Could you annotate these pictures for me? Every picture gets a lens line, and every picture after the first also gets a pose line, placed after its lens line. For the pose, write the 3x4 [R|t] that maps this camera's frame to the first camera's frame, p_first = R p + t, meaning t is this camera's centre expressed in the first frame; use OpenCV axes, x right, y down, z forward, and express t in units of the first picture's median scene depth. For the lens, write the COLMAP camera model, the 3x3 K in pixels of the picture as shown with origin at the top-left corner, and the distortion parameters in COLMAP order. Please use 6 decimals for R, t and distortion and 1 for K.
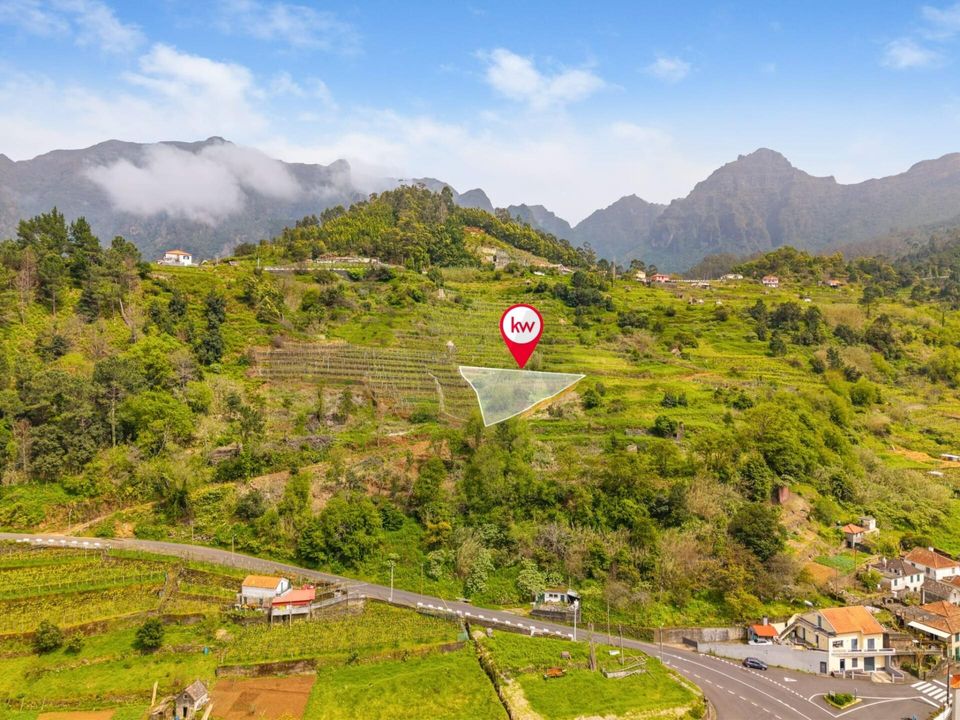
lens RADIAL K [[631.2, 0, 480.0], [0, 631.2, 360.0], [0, 0, 1]] dist [-0.001580, -0.036812]
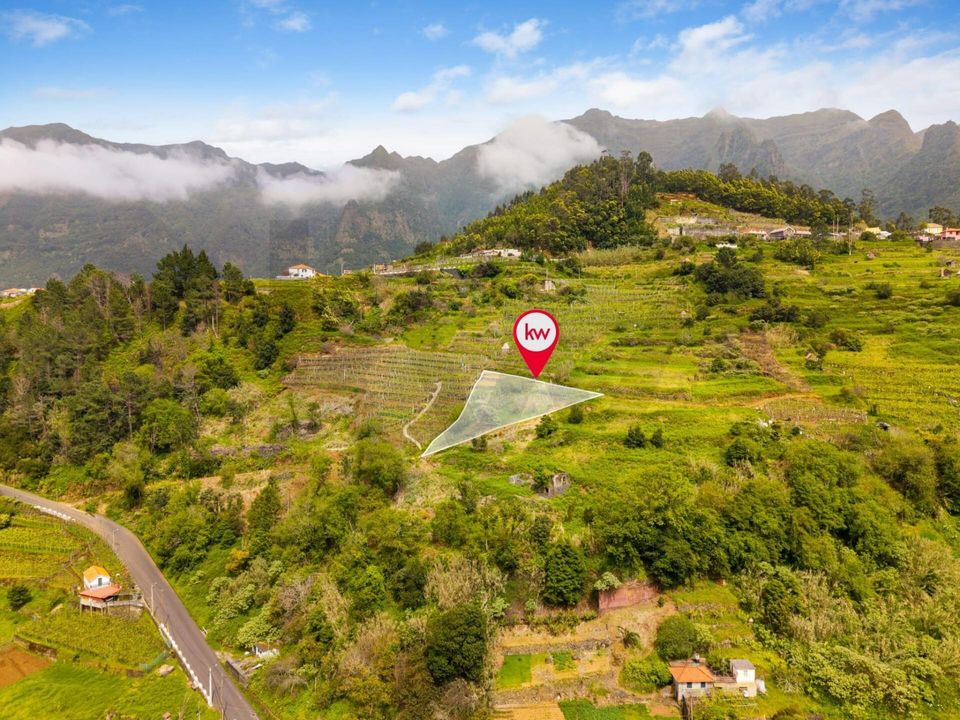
lens RADIAL K [[628.9, 0, 480.0], [0, 628.9, 360.0], [0, 0, 1]] dist [0.039009, -0.041572]
pose [[0.818382, 0.029105, -0.573937, 0.507758], [0.007352, 0.998105, 0.061097, -0.070249], [0.574627, -0.054220, 0.816617, 0.233173]]
